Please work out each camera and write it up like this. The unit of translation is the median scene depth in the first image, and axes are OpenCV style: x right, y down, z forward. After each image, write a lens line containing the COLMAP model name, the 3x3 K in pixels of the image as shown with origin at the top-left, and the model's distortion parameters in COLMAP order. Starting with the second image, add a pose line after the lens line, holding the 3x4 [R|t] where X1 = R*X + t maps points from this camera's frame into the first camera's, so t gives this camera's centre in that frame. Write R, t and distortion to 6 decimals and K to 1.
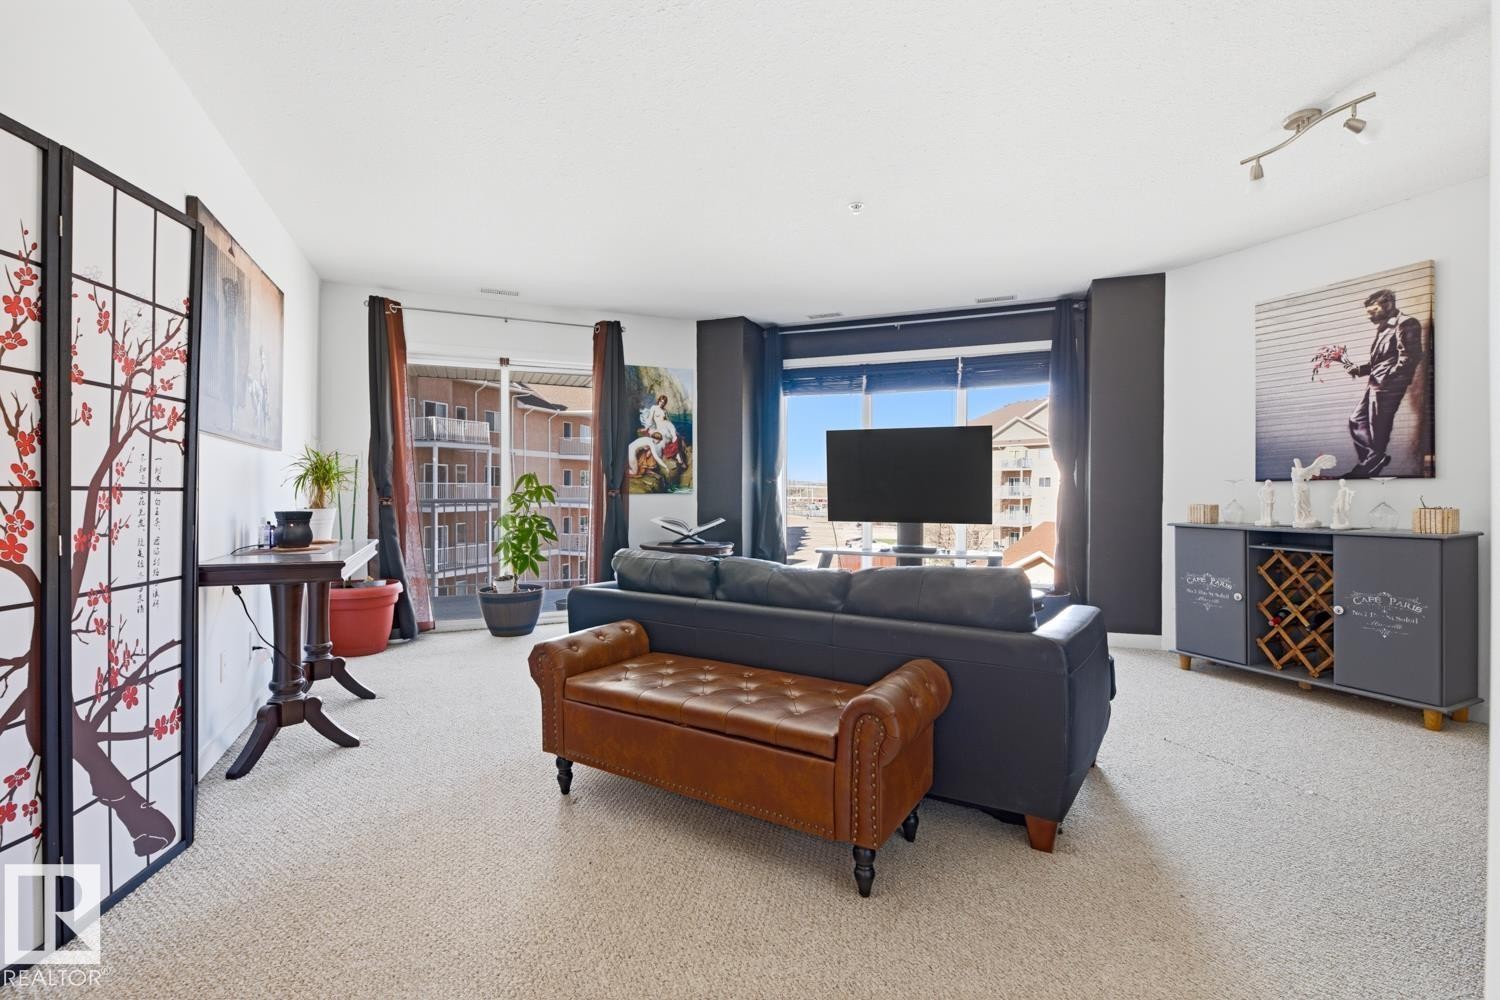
lens RADIAL K [[681.7, 0, 744.8], [0, 681.7, 498.5], [0, 0, 1]] dist [0.001734, -0.001276]
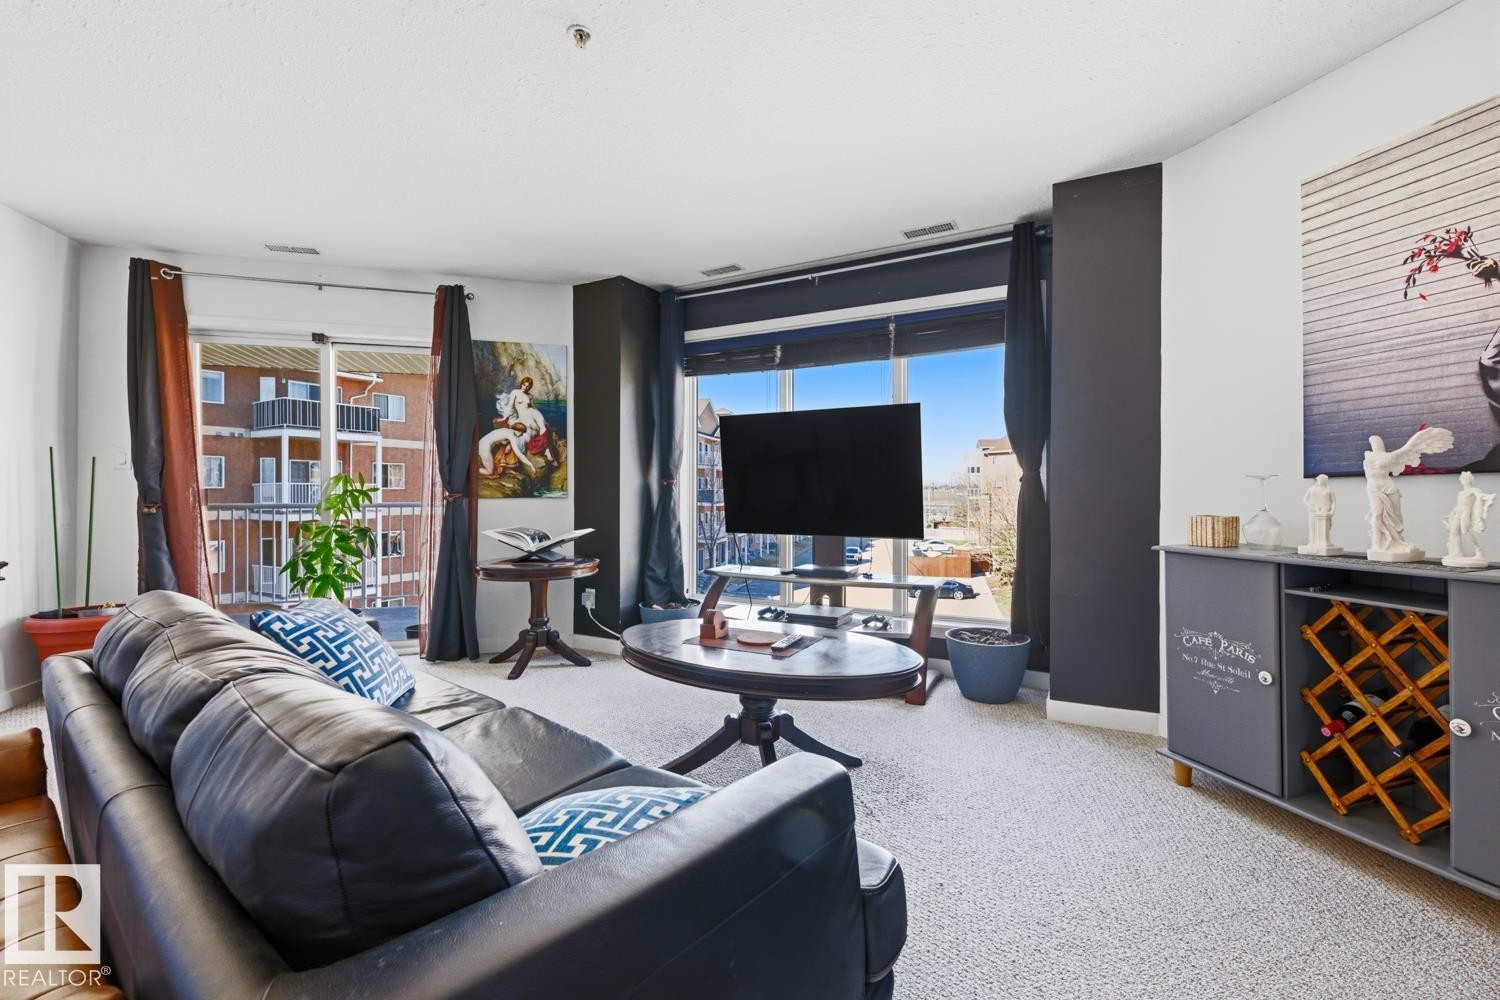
lens RADIAL K [[649.0, 0, 742.8], [0, 649.0, 495.9], [0, 0, 1]] dist [0.000199, -0.002697]
pose [[0.992898, -0.001764, -0.118953, 0.288180], [0.000970, 0.999977, -0.006732, -0.005343], [0.118962, 0.006569, 0.992877, 0.331821]]
